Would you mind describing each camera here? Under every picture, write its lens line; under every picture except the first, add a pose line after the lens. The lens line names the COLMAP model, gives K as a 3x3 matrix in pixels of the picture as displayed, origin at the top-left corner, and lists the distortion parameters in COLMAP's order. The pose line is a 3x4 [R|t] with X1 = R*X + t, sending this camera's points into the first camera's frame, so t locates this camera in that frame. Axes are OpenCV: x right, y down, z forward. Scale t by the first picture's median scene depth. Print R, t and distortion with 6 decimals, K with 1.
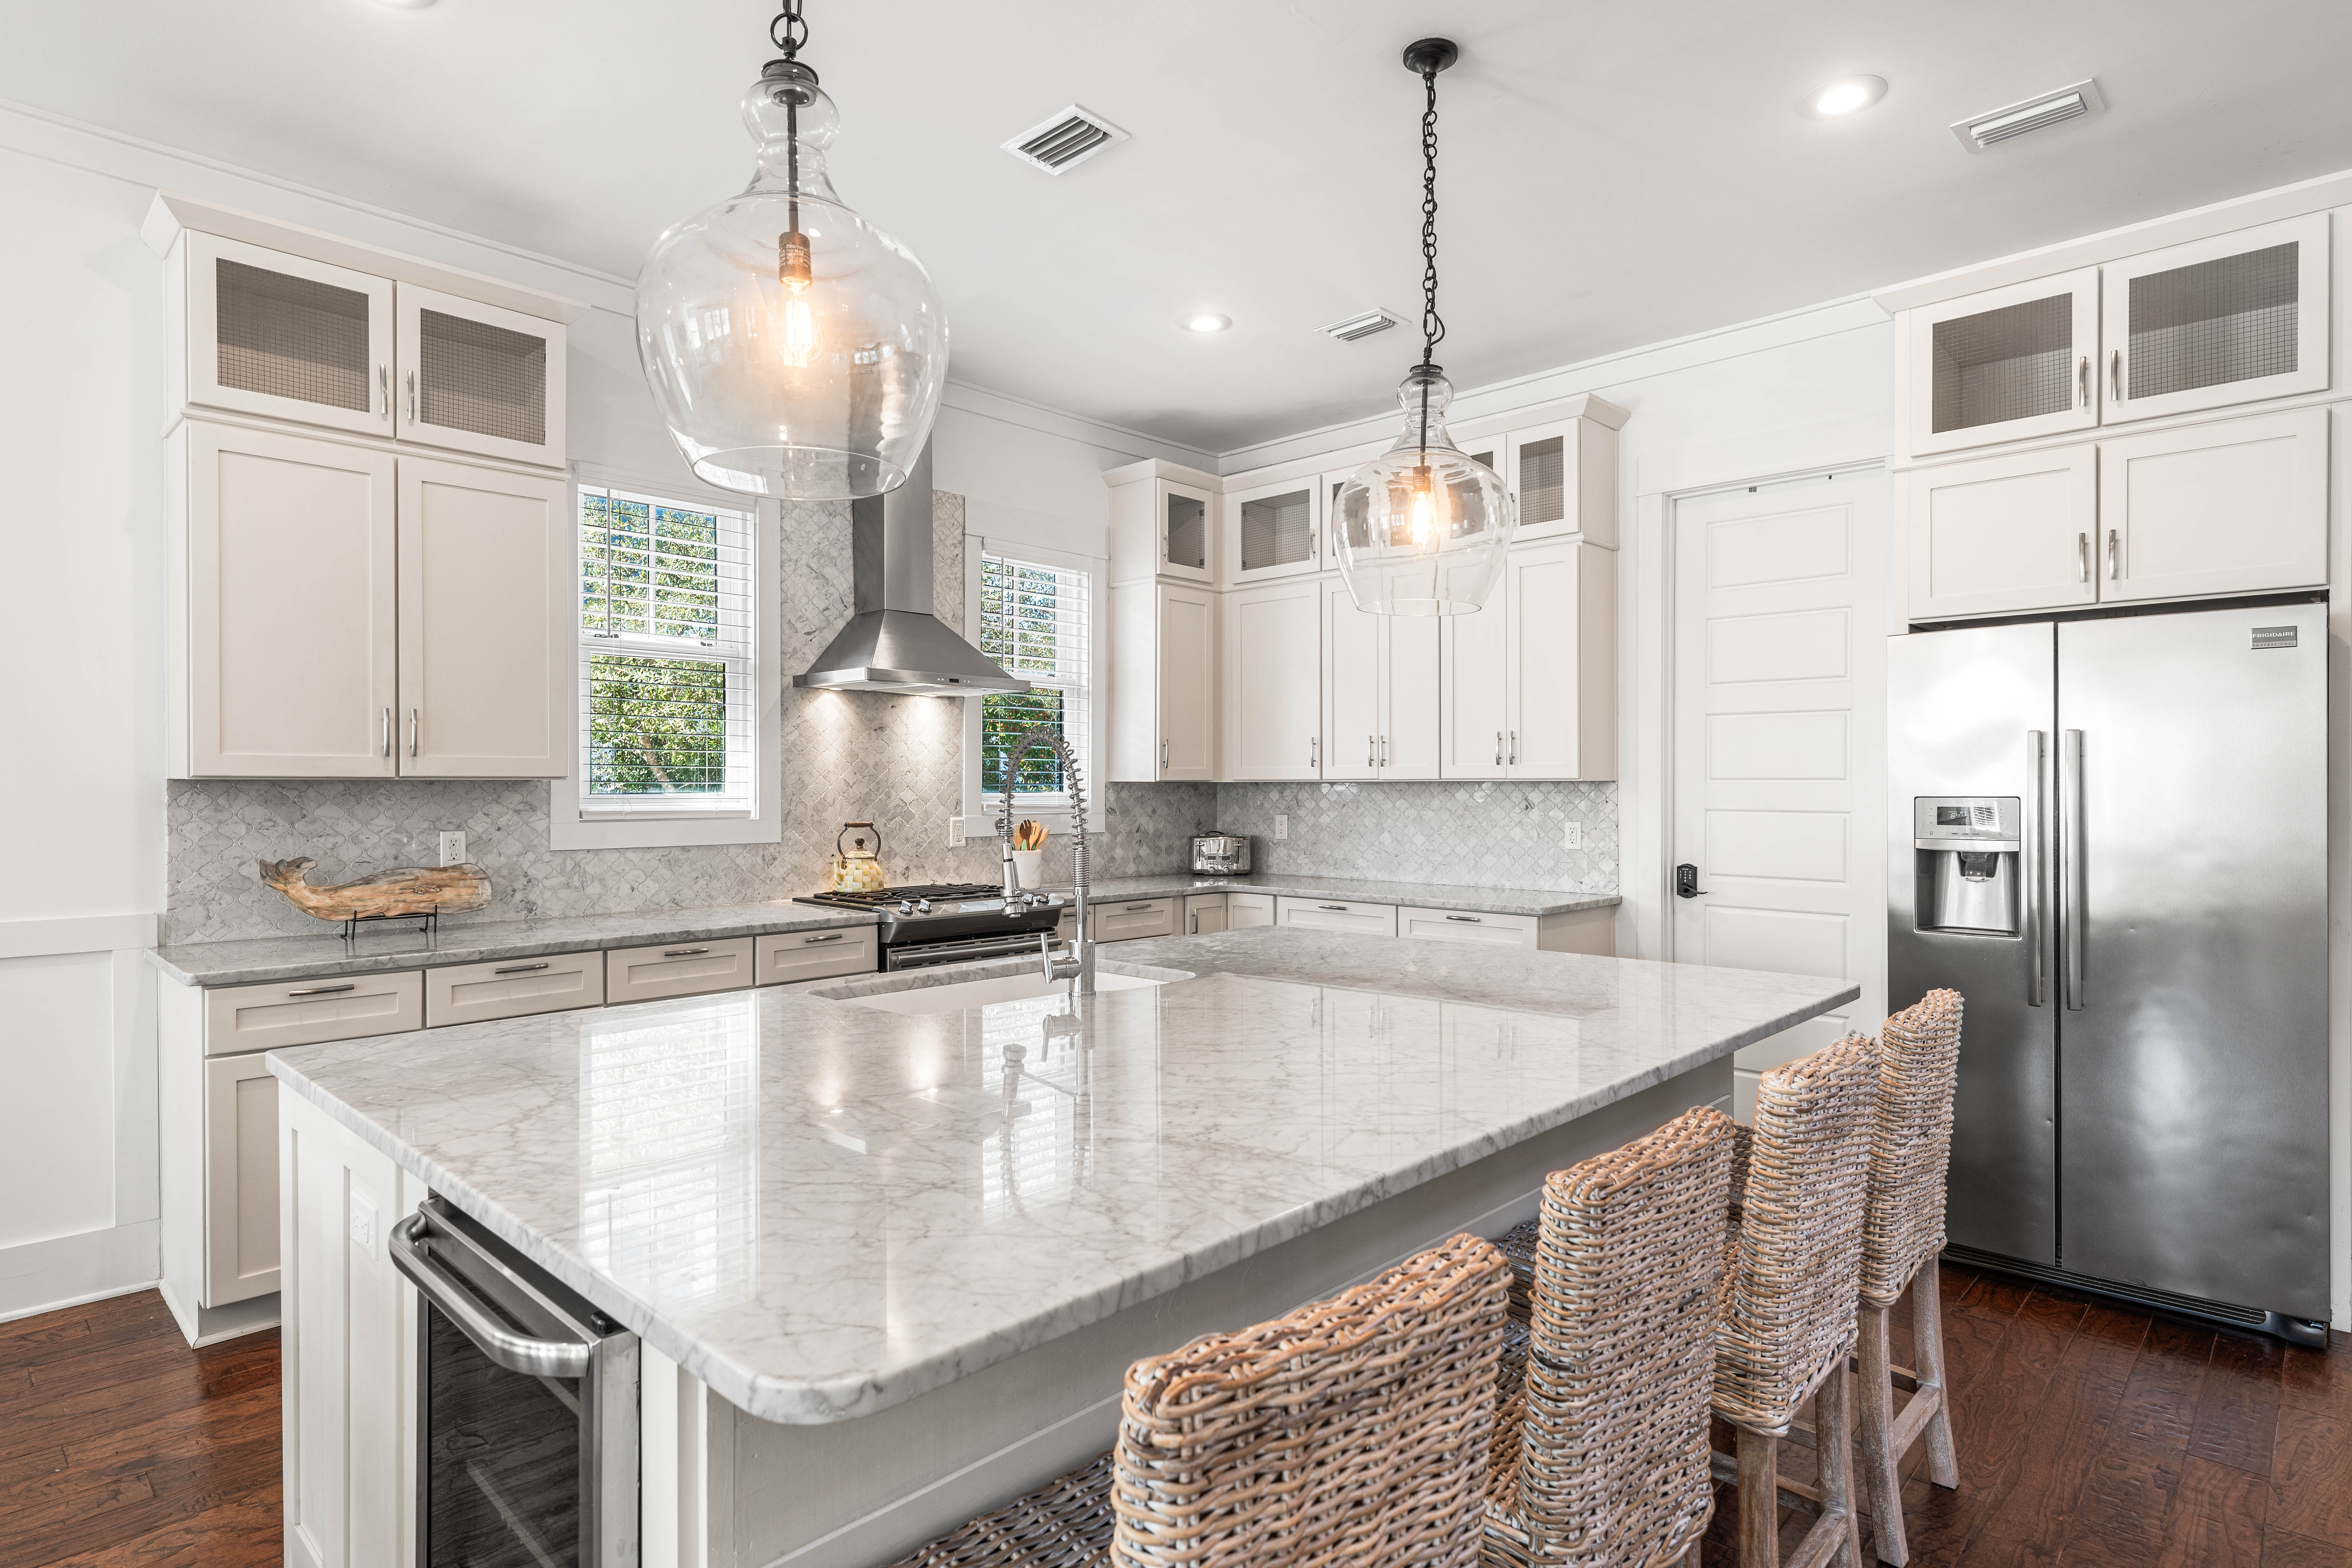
lens RADIAL K [[1213.3, 0, 1262.5], [0, 1213.3, 786.0], [0, 0, 1]] dist [0.001500, 0.000020]
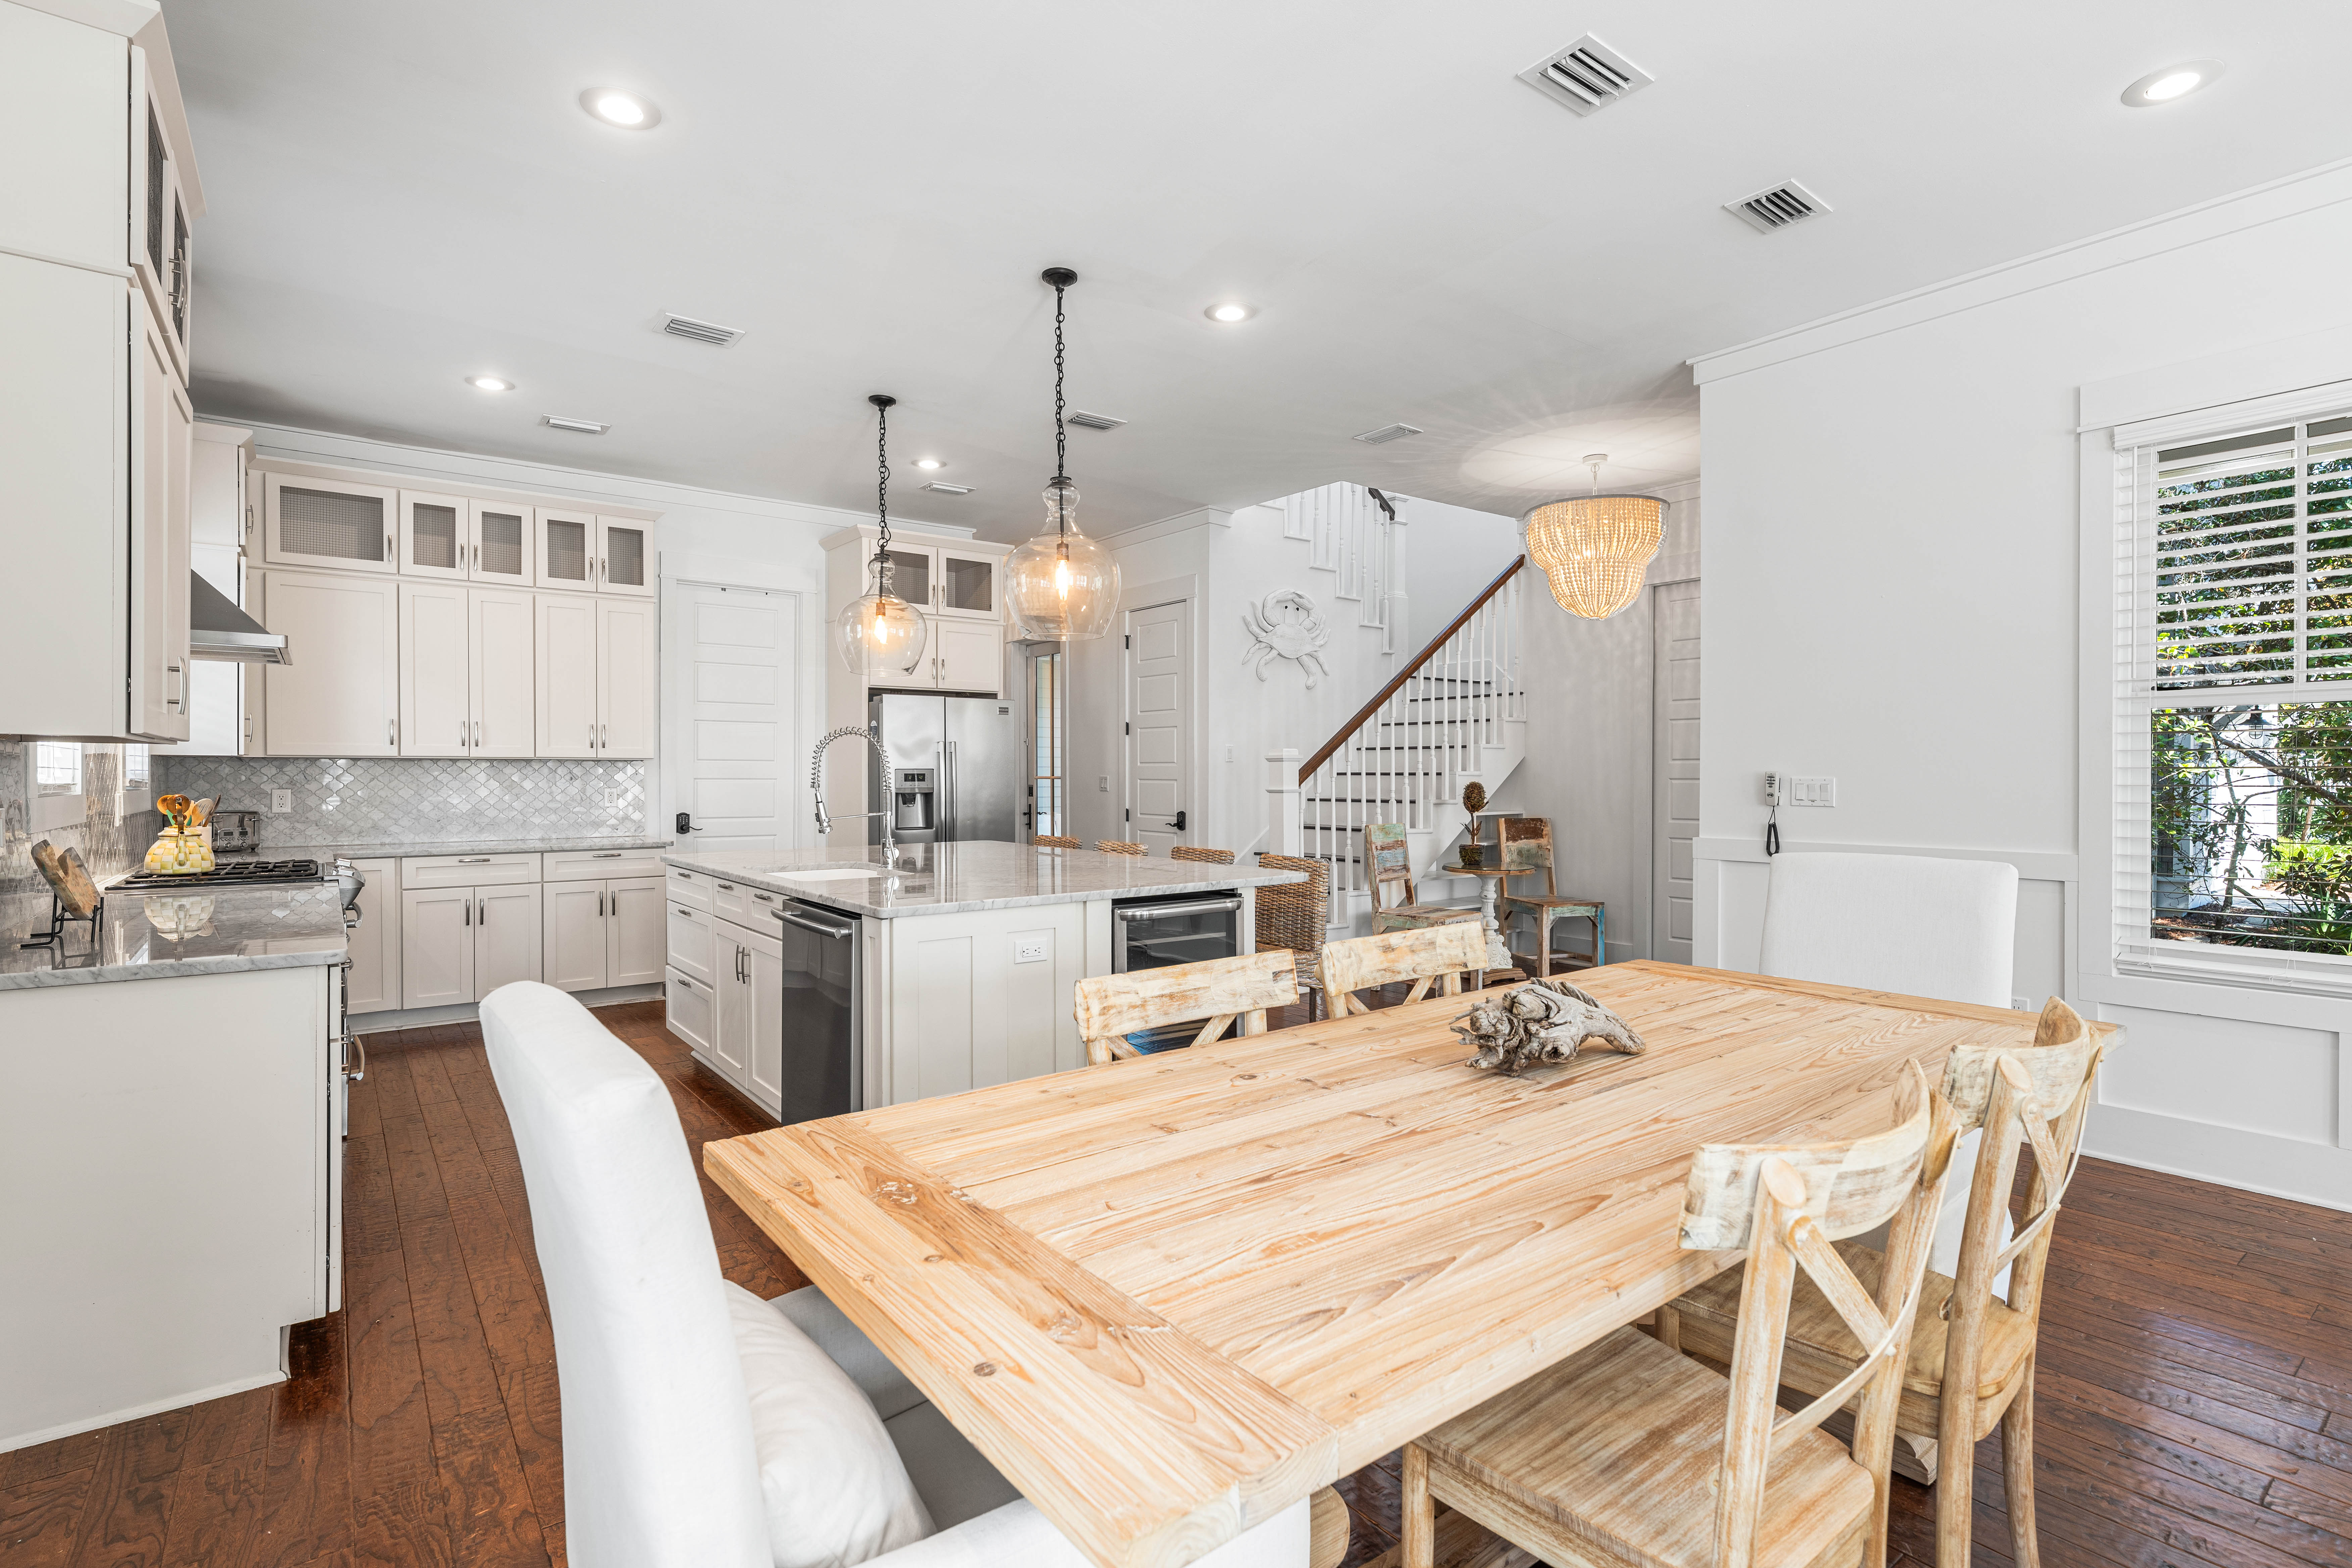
lens RADIAL K [[1092.8, 0, 1105.2], [0, 1092.8, 782.2], [0, 0, 1]] dist [-0.009471, 0.000472]
pose [[0.215136, -0.006071, 0.976565, -0.935431], [-0.000666, 0.999980, 0.006364, 0.014262], [-0.976584, -0.002020, 0.215128, 0.147056]]
